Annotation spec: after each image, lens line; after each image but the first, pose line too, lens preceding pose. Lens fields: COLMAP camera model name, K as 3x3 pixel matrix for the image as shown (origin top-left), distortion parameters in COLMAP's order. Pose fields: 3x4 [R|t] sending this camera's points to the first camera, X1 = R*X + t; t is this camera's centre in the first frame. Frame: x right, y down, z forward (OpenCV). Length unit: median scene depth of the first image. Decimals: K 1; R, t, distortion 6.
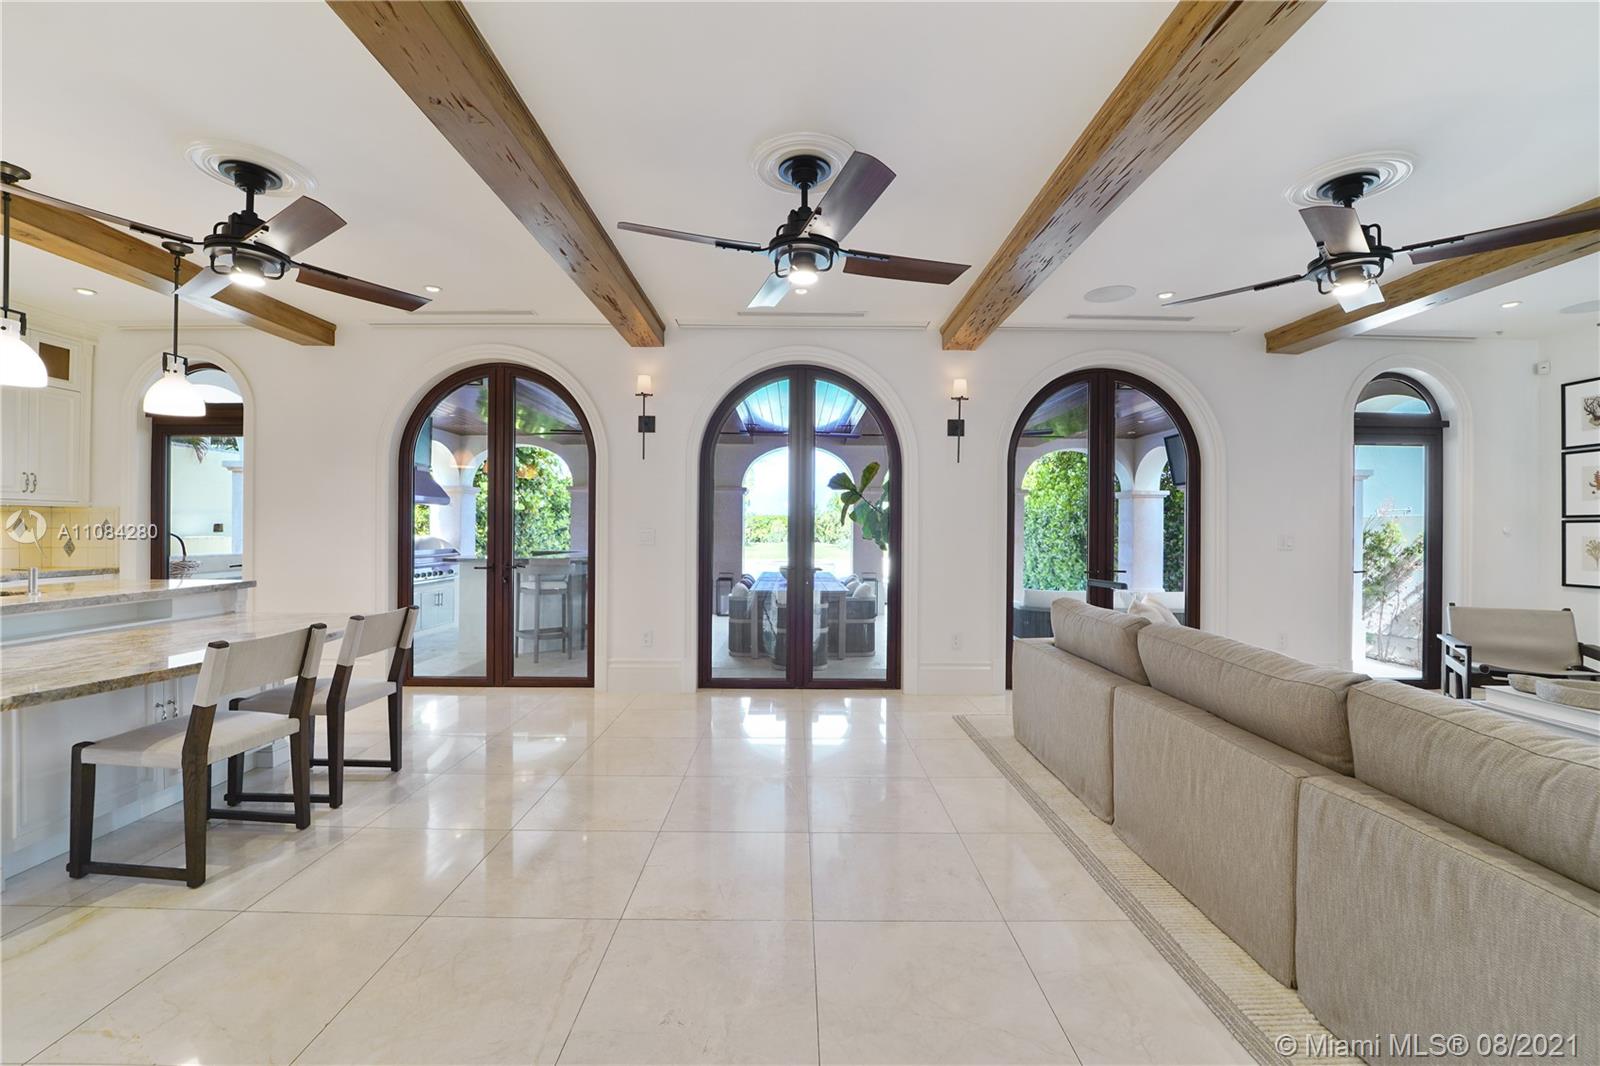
lens RADIAL K [[667.5, 0, 796.7], [0, 667.5, 525.8], [0, 0, 1]] dist [-0.021790, 0.001225]
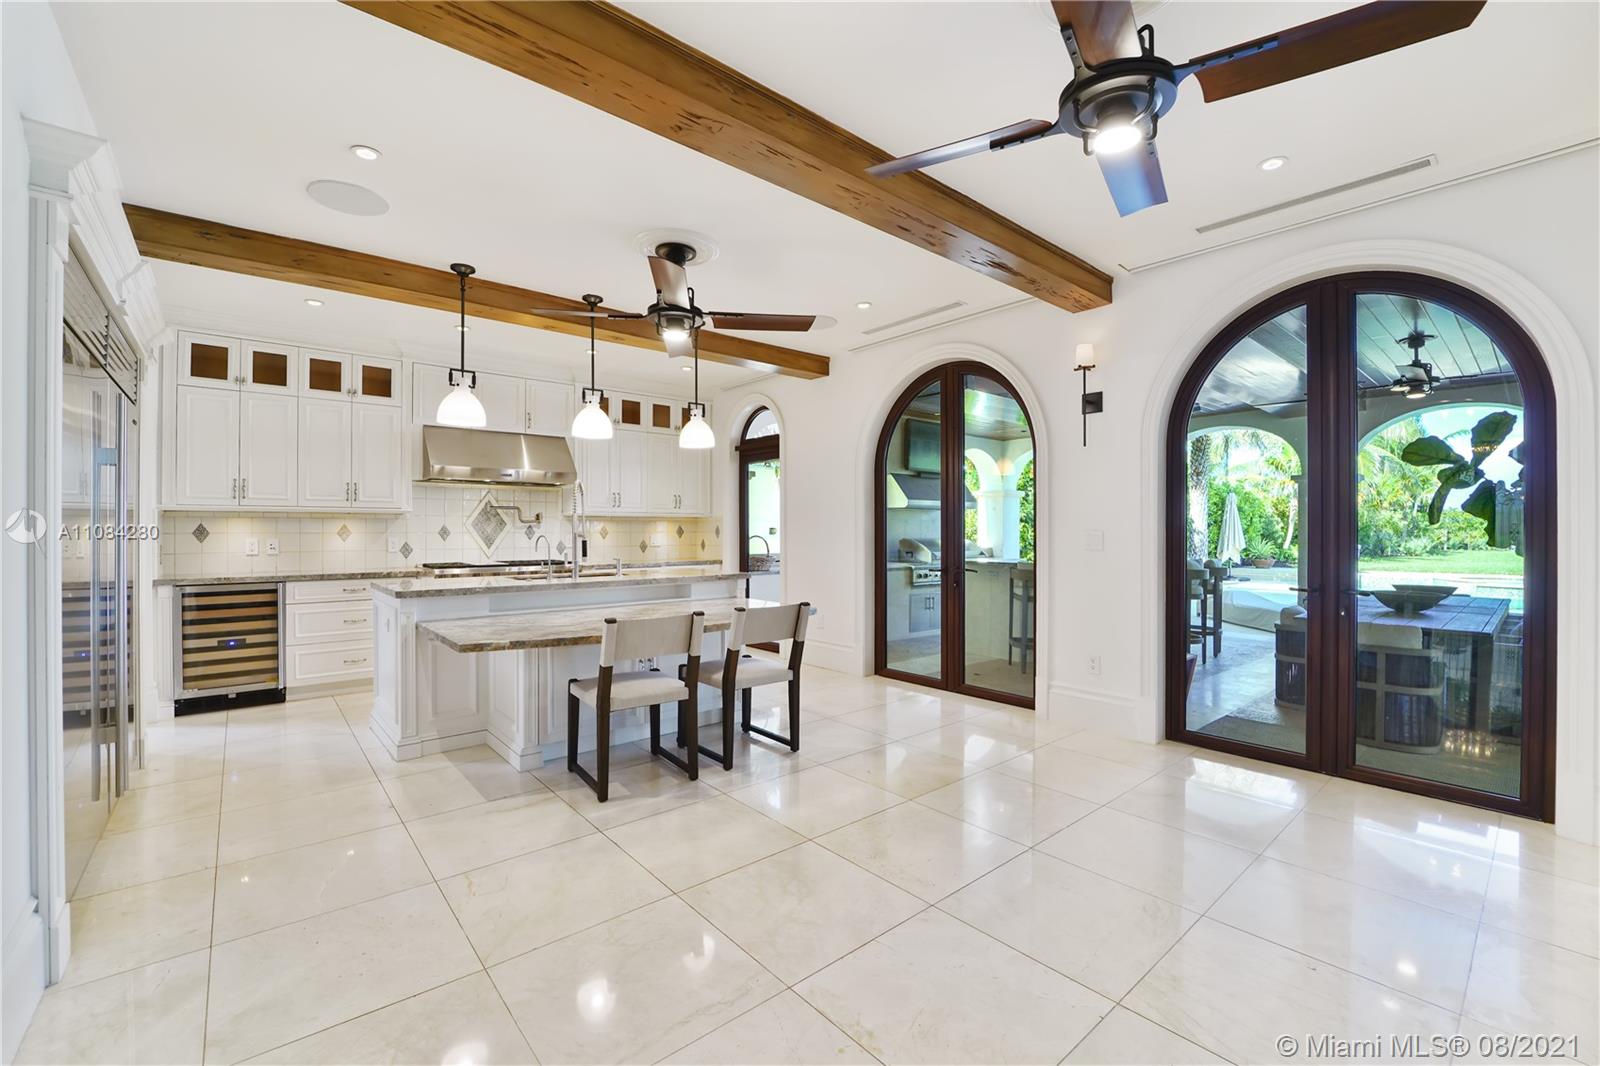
lens RADIAL K [[667.5, 0, 798.3], [0, 667.5, 531.5], [0, 0, 1]] dist [-0.021790, 0.001225]
pose [[0.644312, -0.004315, -0.764751, 0.170429], [0.007412, 0.999972, 0.000603, 0.002778], [0.764727, -0.006056, 0.644326, 0.198403]]
